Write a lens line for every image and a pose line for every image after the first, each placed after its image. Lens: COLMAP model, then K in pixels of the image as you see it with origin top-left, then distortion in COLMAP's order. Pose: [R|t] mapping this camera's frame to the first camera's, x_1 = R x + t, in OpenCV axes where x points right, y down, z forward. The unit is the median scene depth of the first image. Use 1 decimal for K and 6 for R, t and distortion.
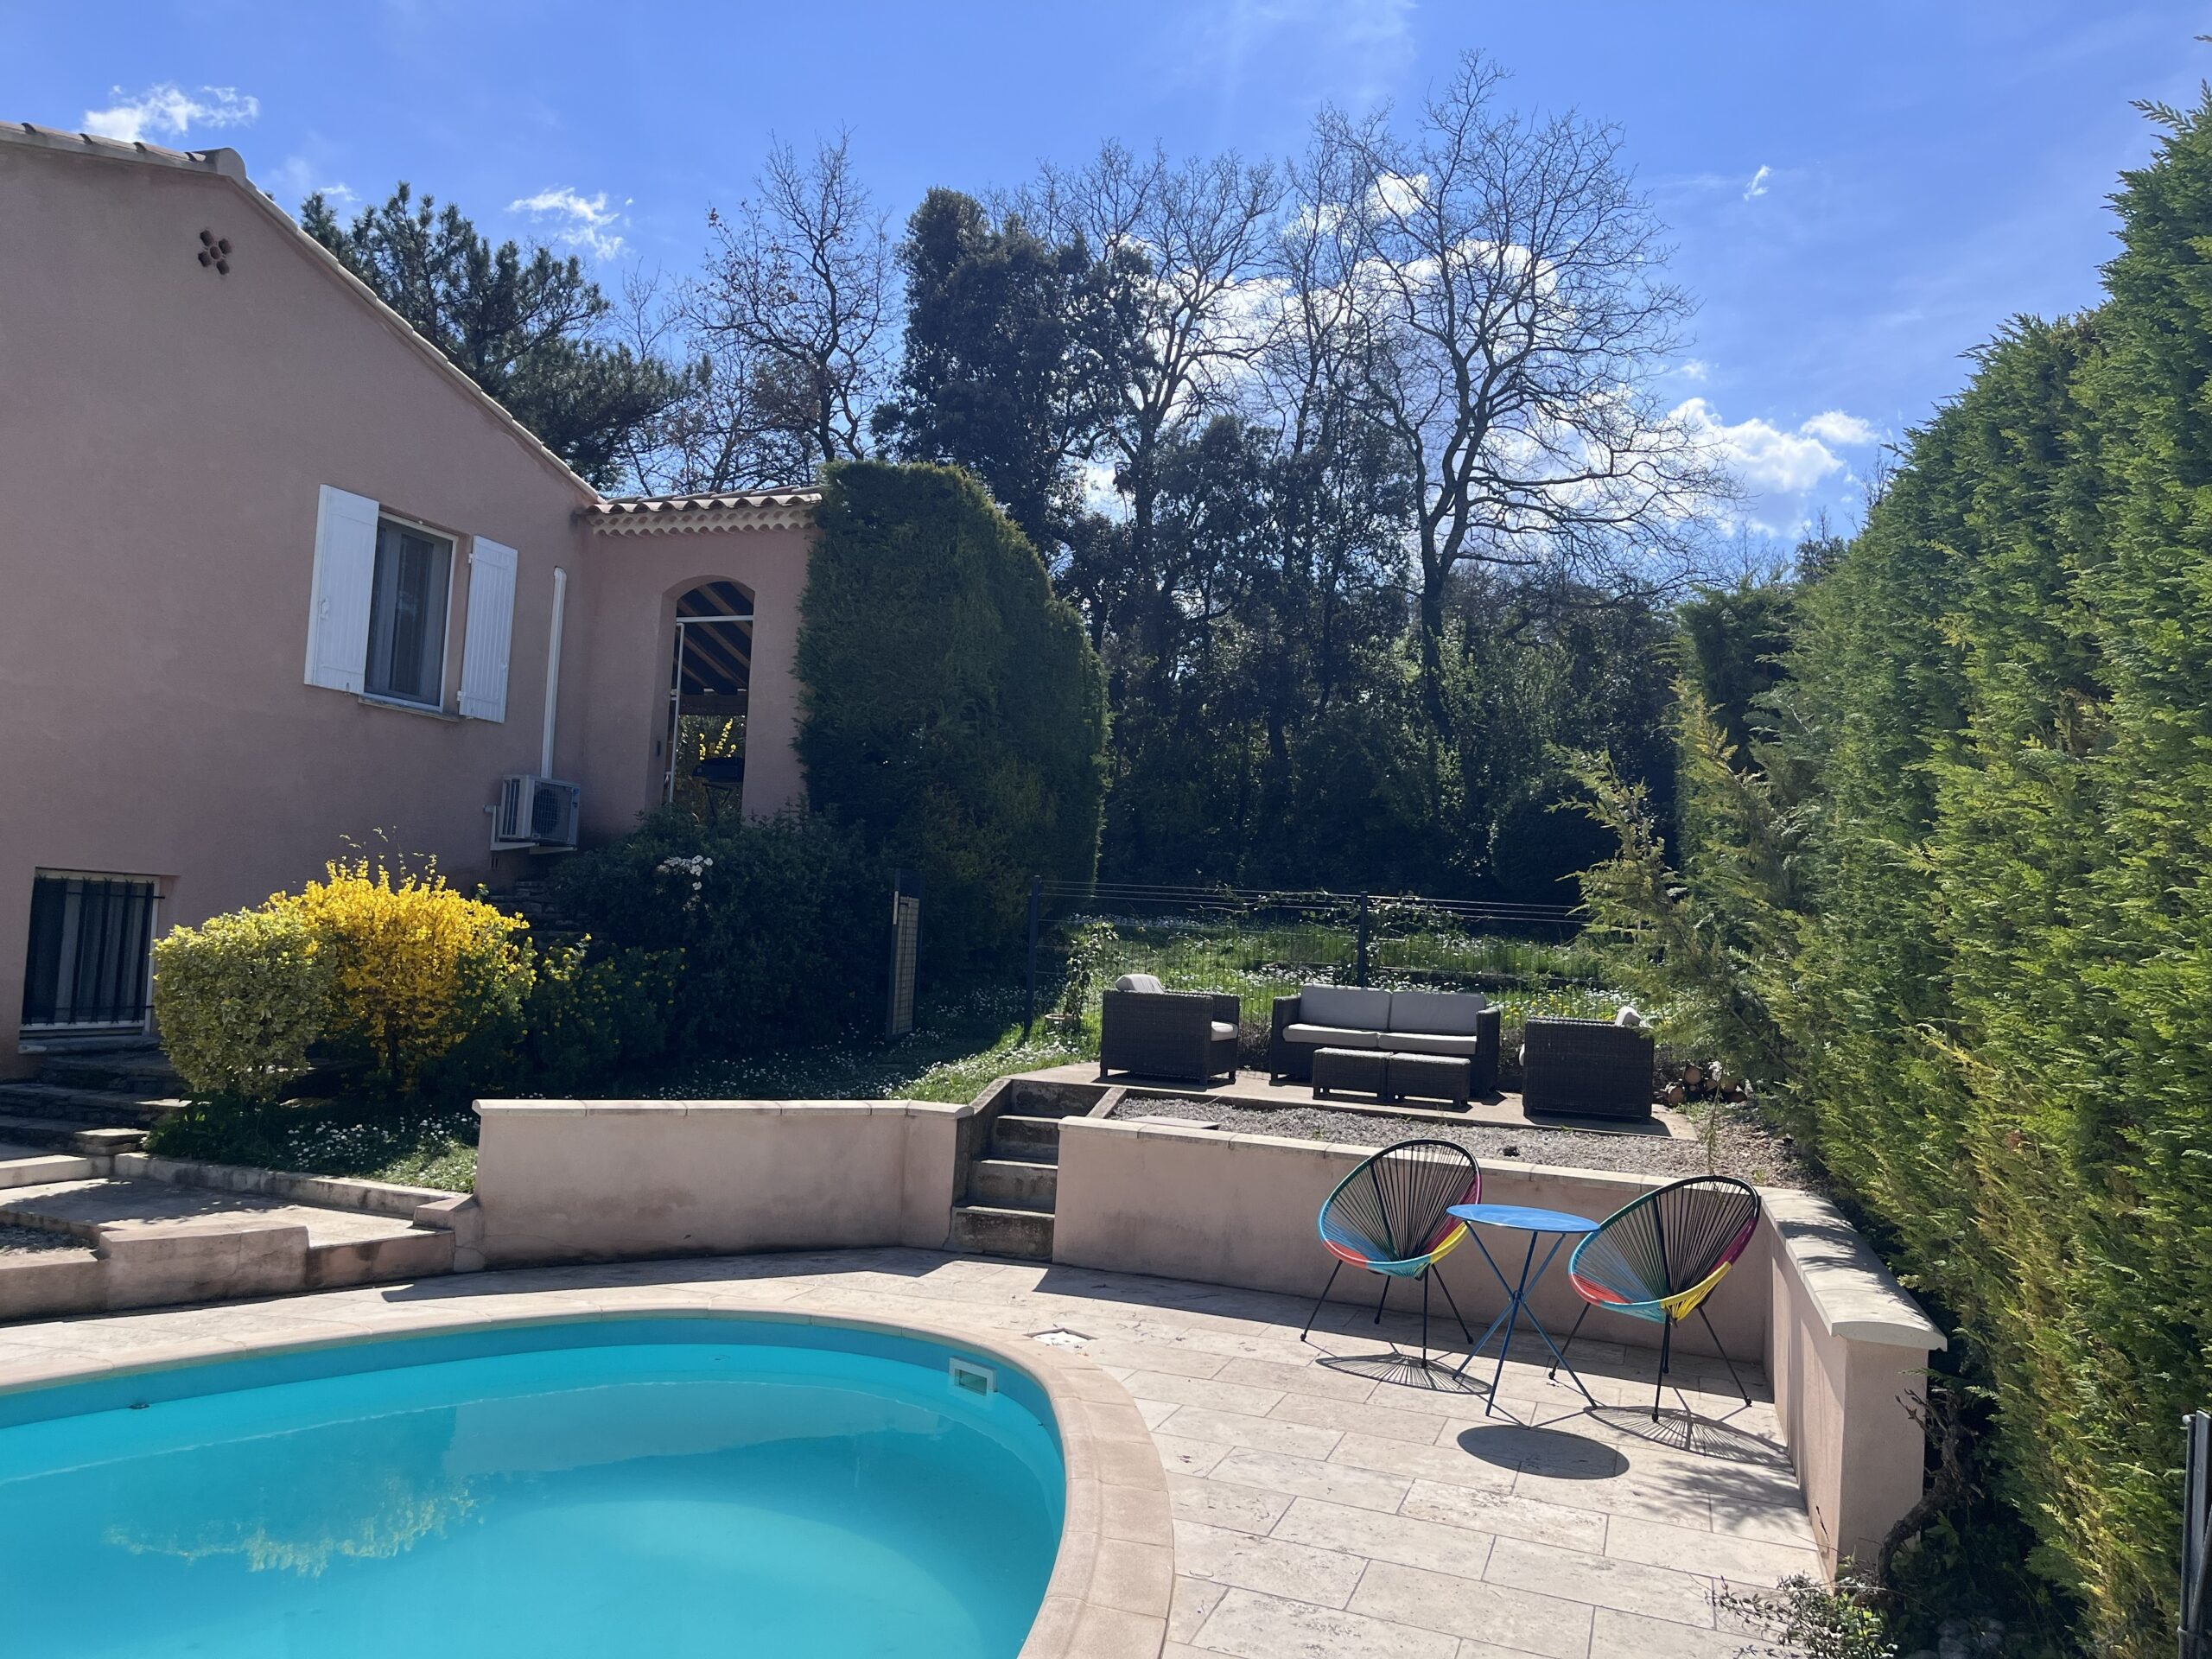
lens RADIAL K [[1649.6, 0, 1106.0], [0, 1649.6, 829.5], [0, 0, 1]] dist [0.002570, 0.373163]
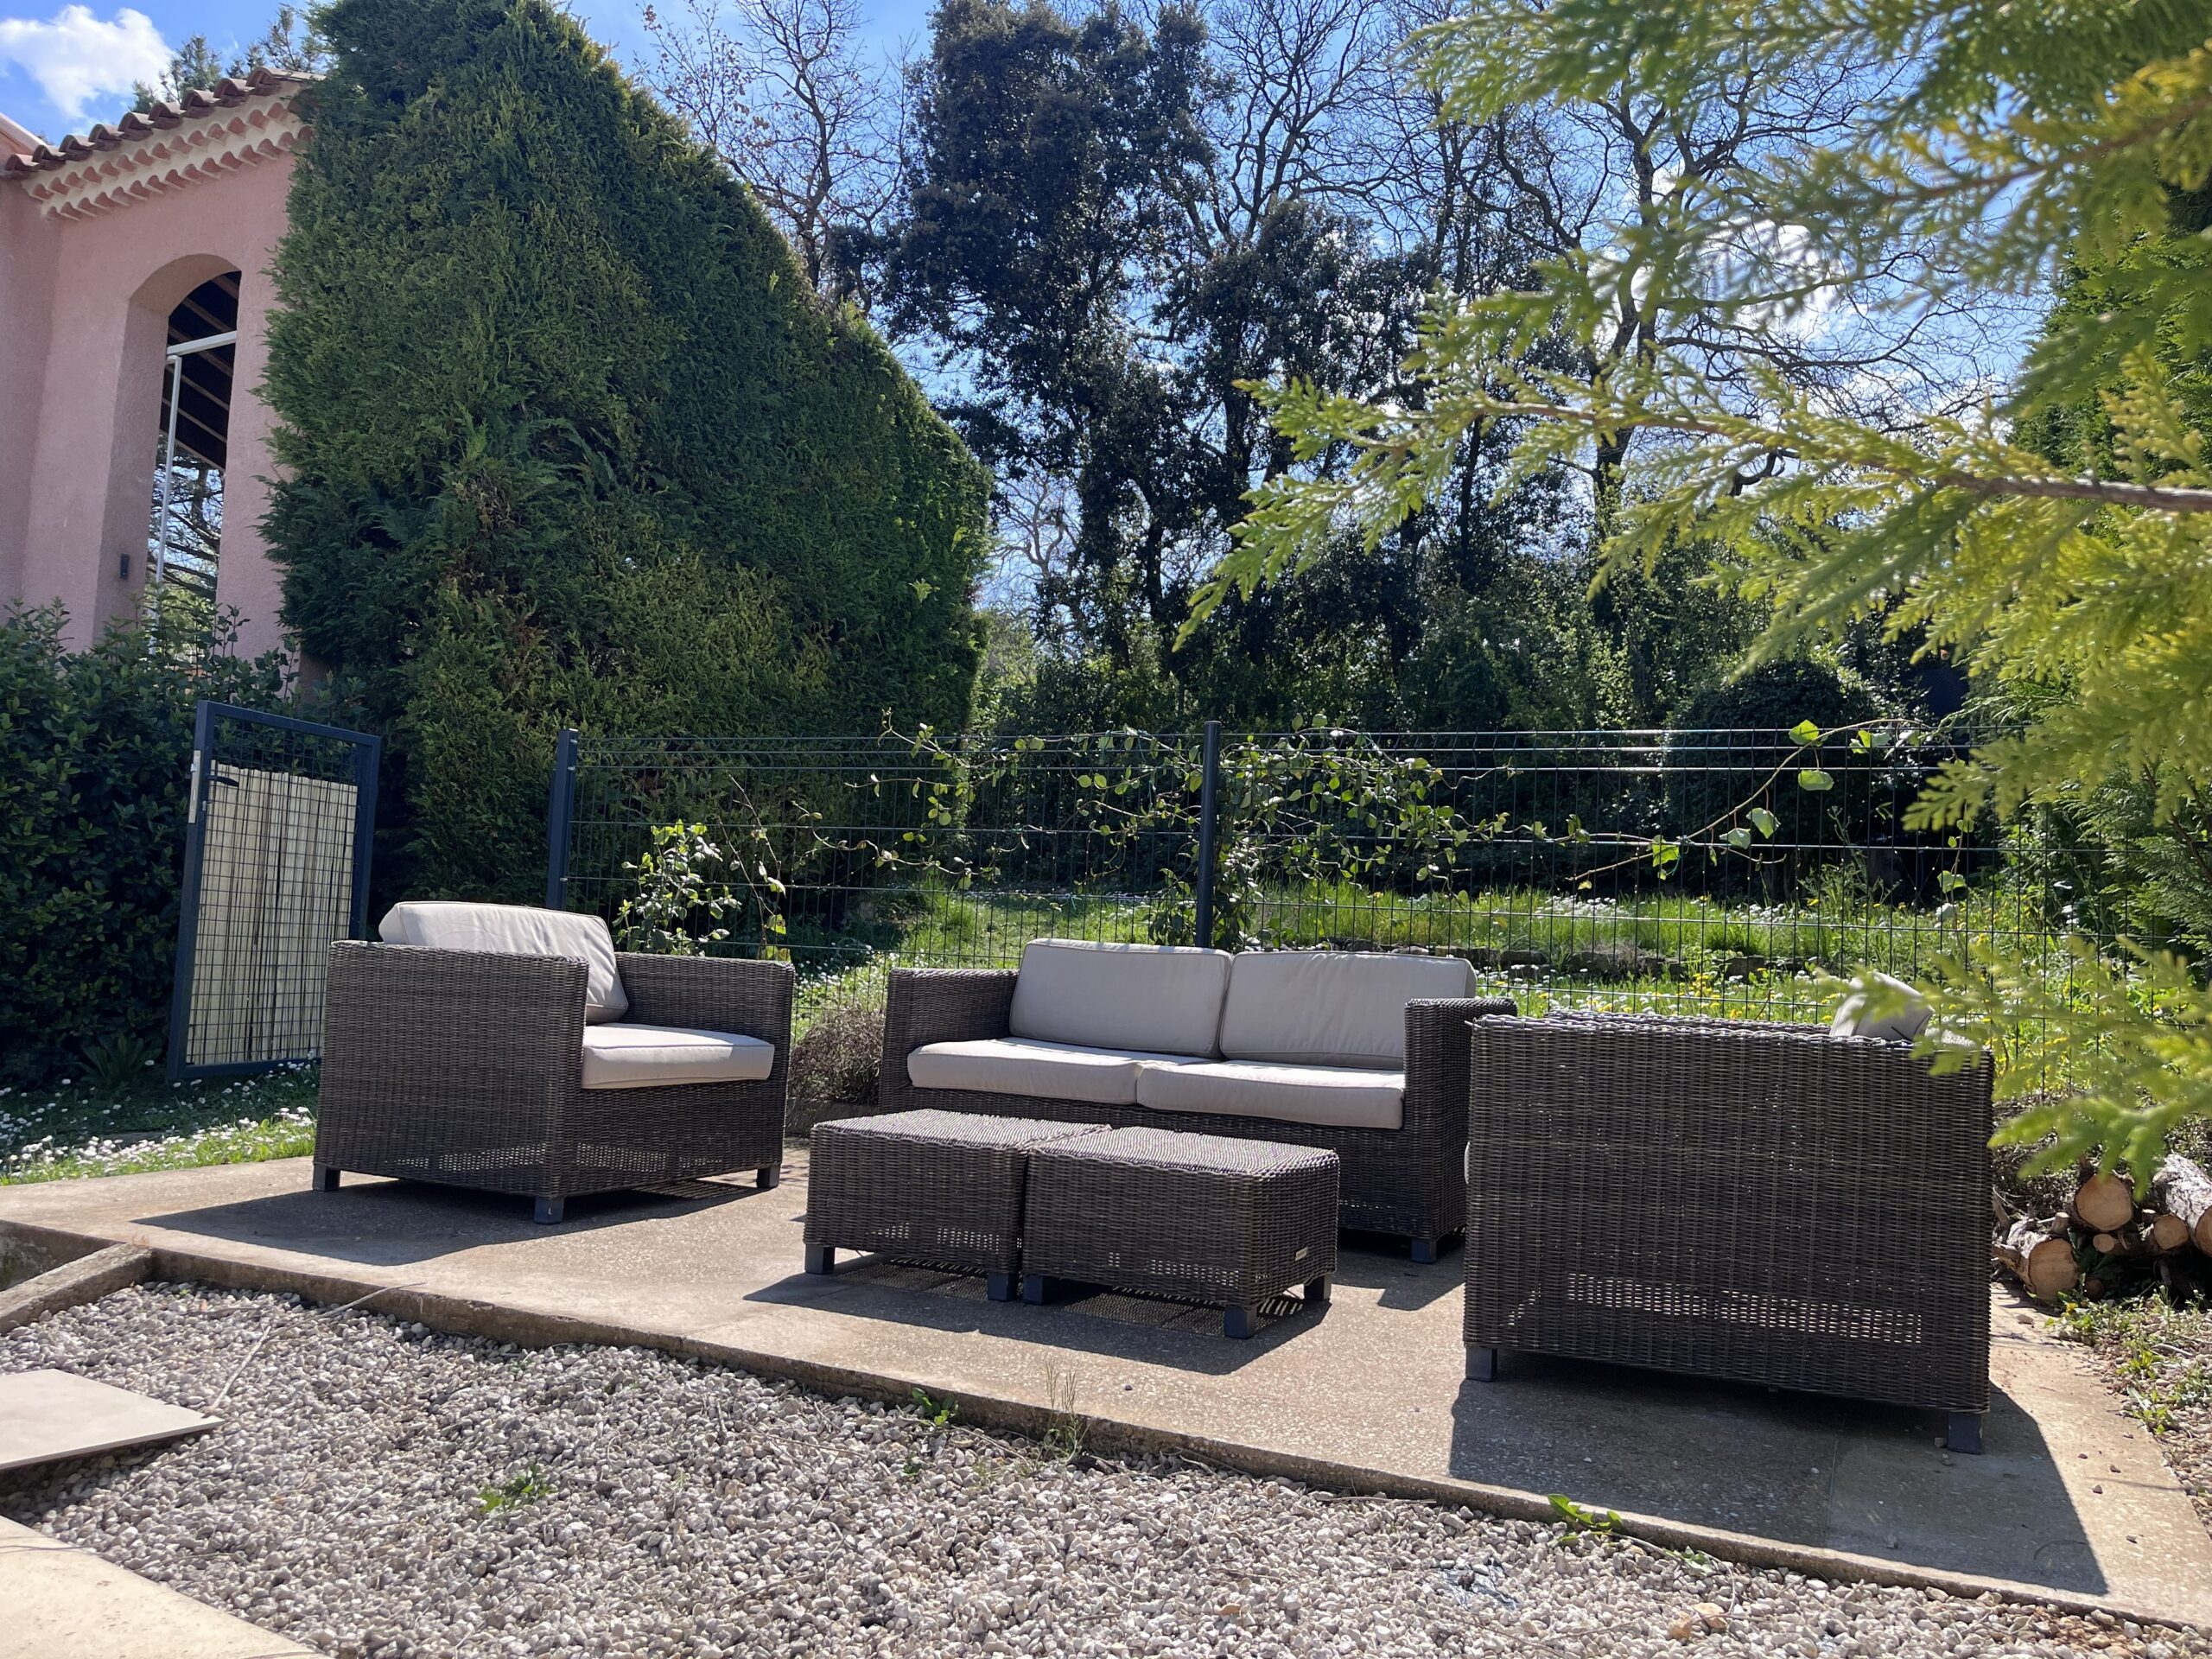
lens RADIAL K [[1662.2, 0, 1106.0], [0, 1662.2, 829.5], [0, 0, 1]] dist [0.050585, 0.002790]
pose [[0.990769, -0.014252, -0.134807, 0.078979], [0.012257, 0.999803, -0.015614, 0.030084], [0.135003, 0.013818, 0.990749, 0.247479]]
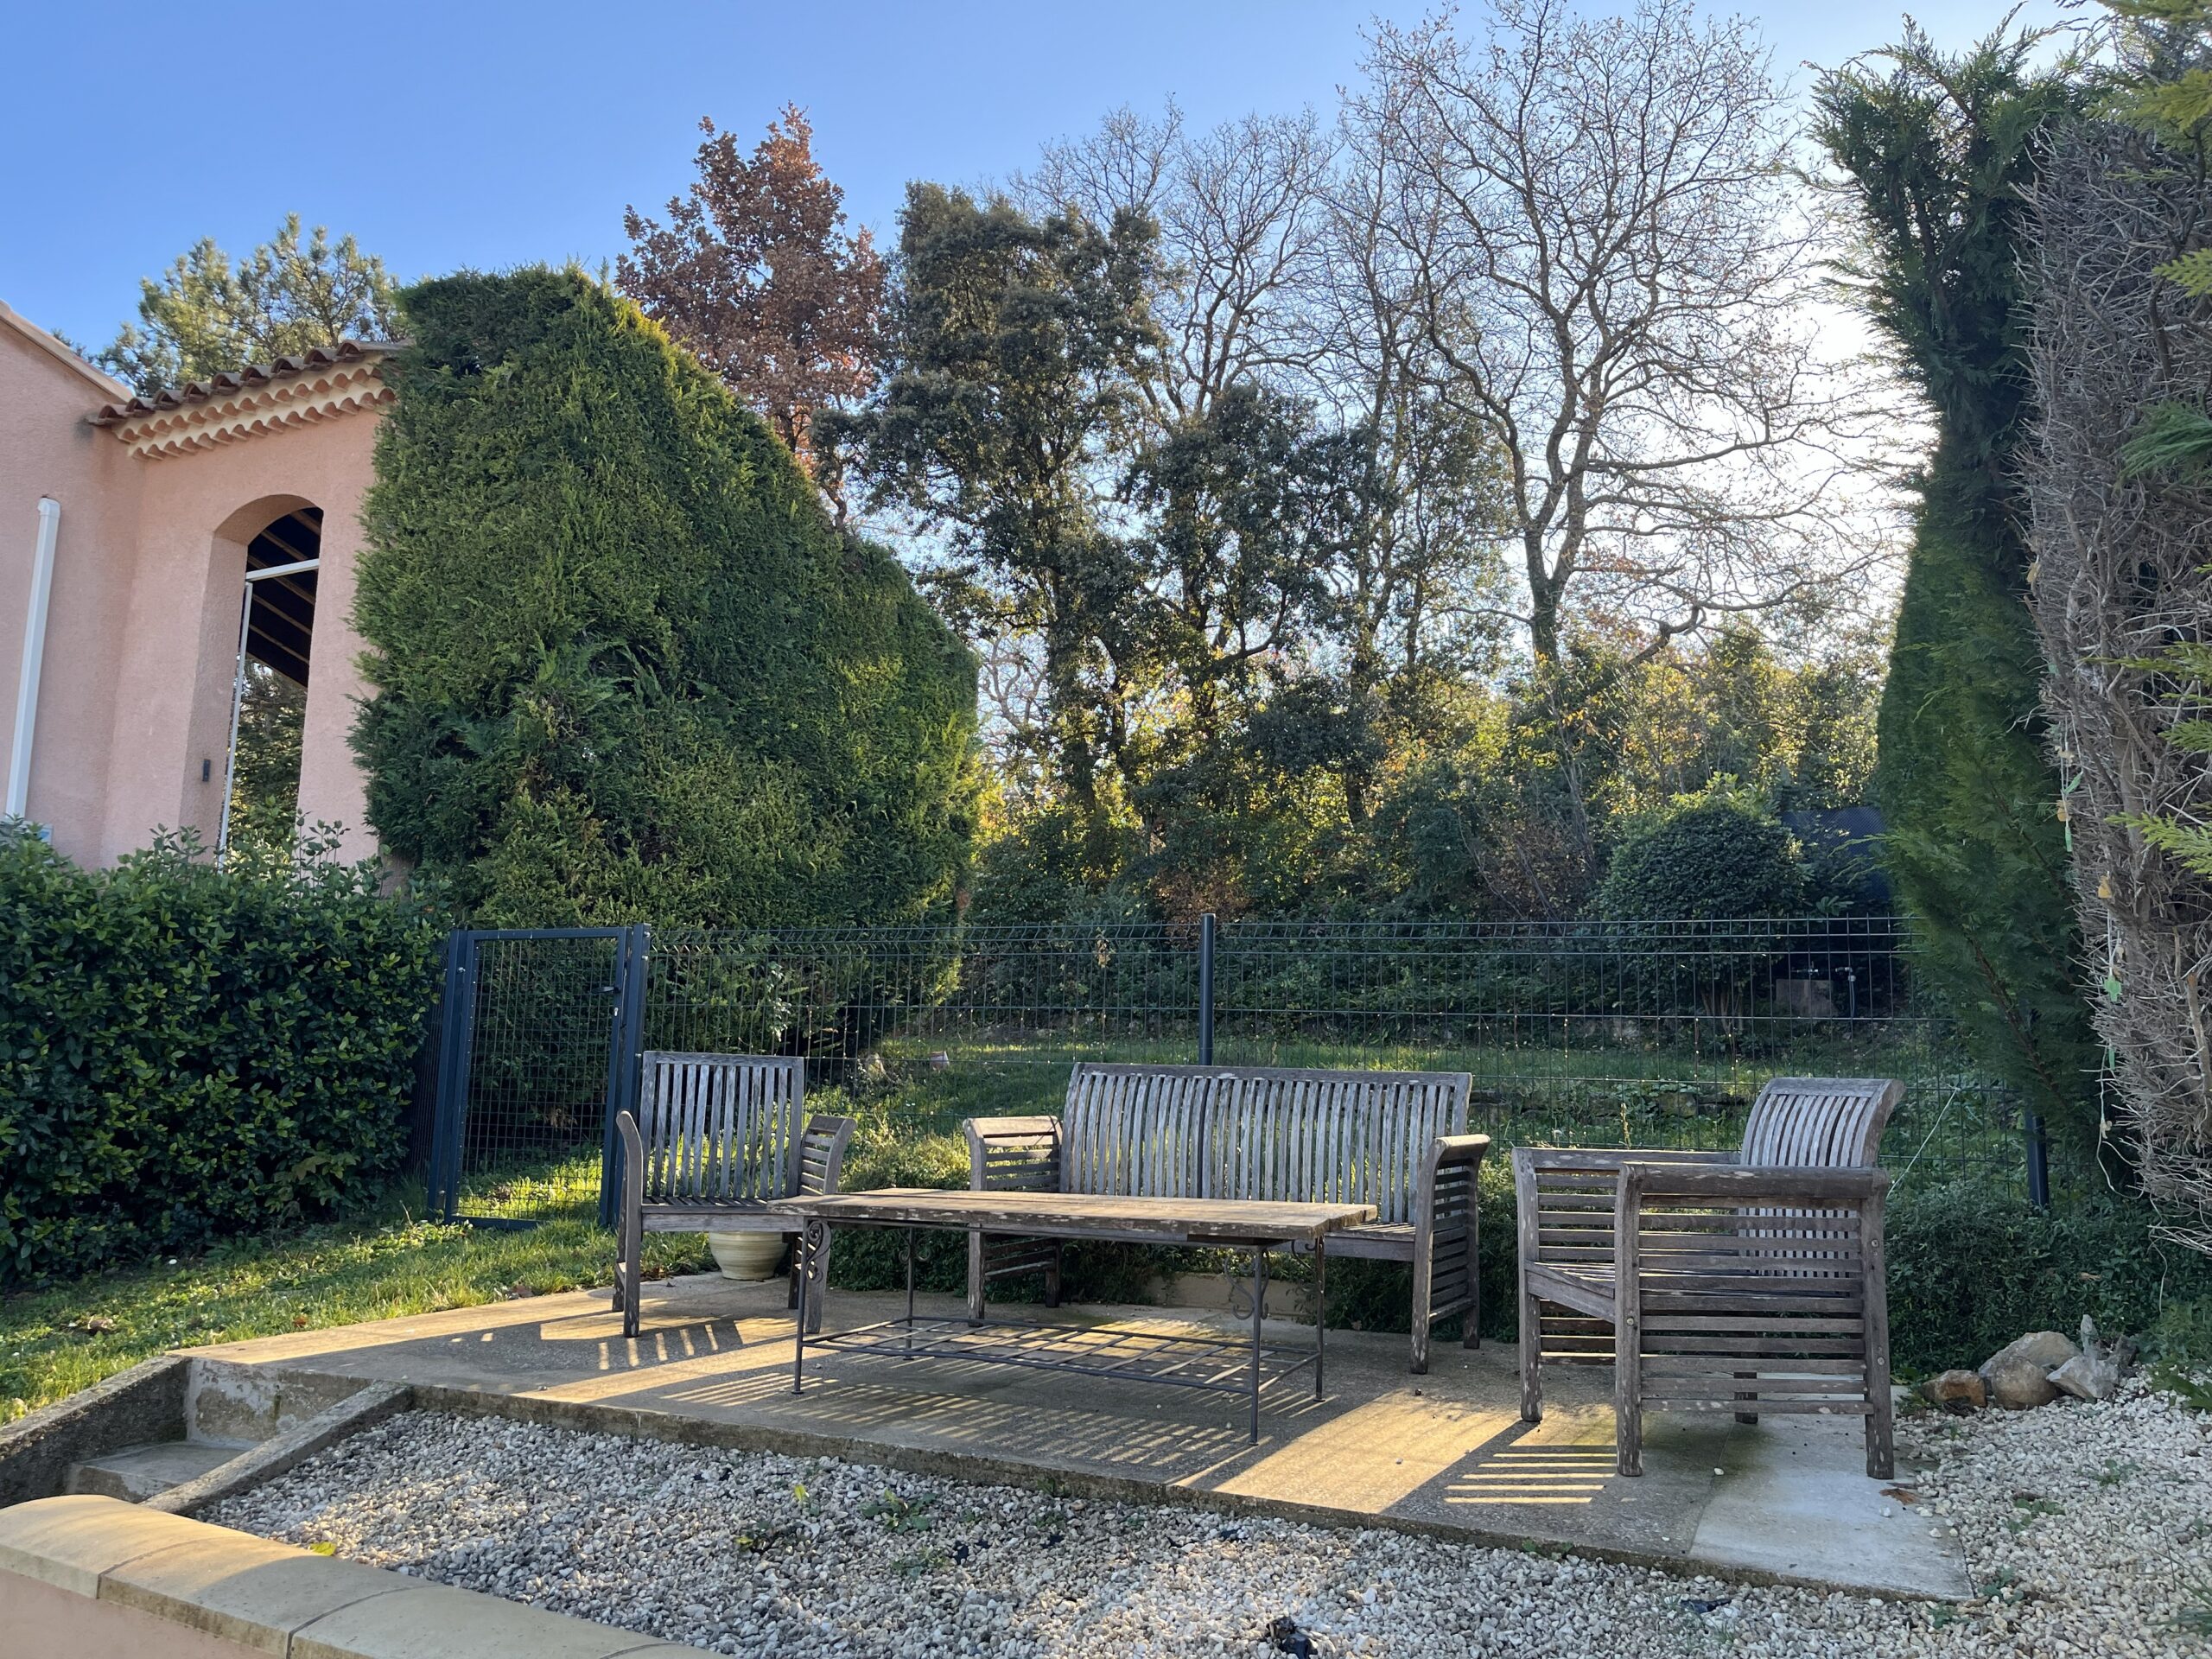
lens RADIAL K [[1662.3, 0, 1094.1], [0, 1662.3, 819.3], [0, 0, 1]] dist [0.072958, 0.002950]
pose [[0.992495, -0.044670, -0.113830, 0.076788], [0.033736, 0.994787, -0.096230, 0.023745], [0.117536, 0.091667, 0.988829, 0.212580]]
